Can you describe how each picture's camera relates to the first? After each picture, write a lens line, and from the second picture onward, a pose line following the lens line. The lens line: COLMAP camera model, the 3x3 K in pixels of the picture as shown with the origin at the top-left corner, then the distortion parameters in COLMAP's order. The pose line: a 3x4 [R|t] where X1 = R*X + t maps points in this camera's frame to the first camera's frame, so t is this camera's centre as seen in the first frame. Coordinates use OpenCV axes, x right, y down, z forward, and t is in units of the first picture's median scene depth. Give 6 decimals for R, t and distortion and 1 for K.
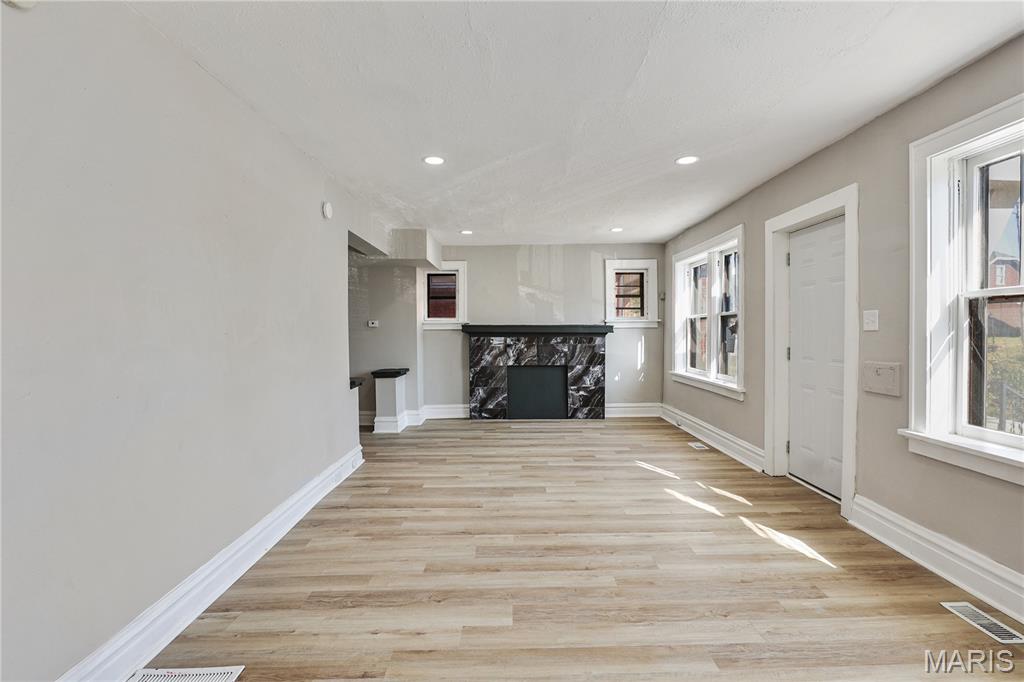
lens RADIAL K [[486.7, 0, 518.5], [0, 486.7, 331.6], [0, 0, 1]] dist [-0.003763, -0.000034]
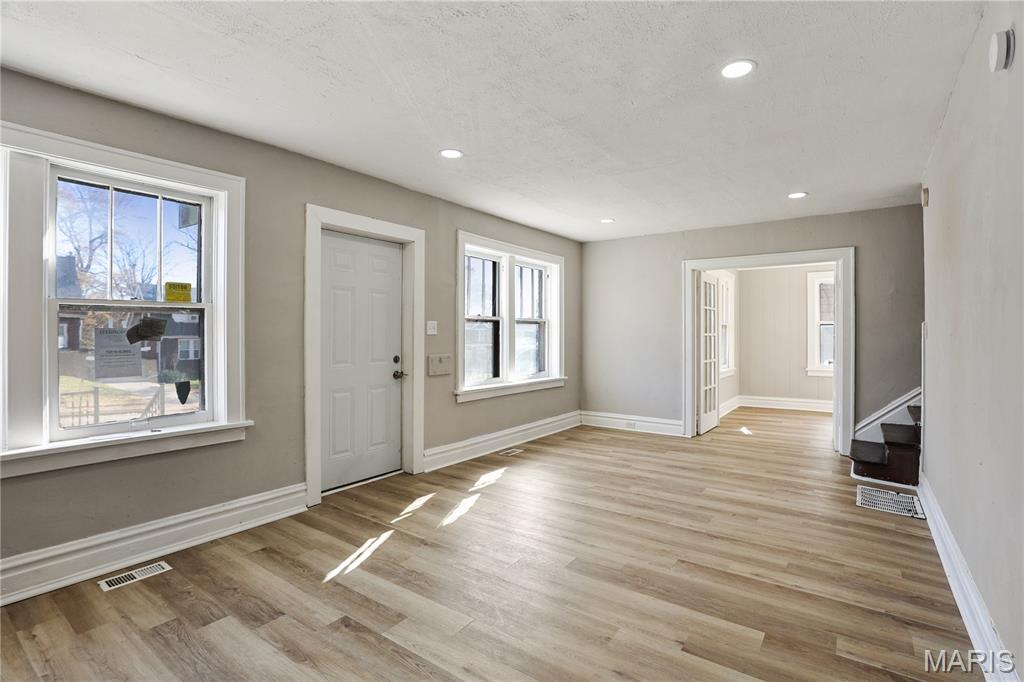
lens RADIAL K [[486.7, 0, 518.5], [0, 486.7, 331.6], [0, 0, 1]] dist [-0.003763, -0.000034]
pose [[-0.802341, 0.003996, 0.596853, -0.376289], [0.003190, 0.999992, -0.002407, -0.007349], [-0.596858, -0.000027, -0.802347, 1.993603]]
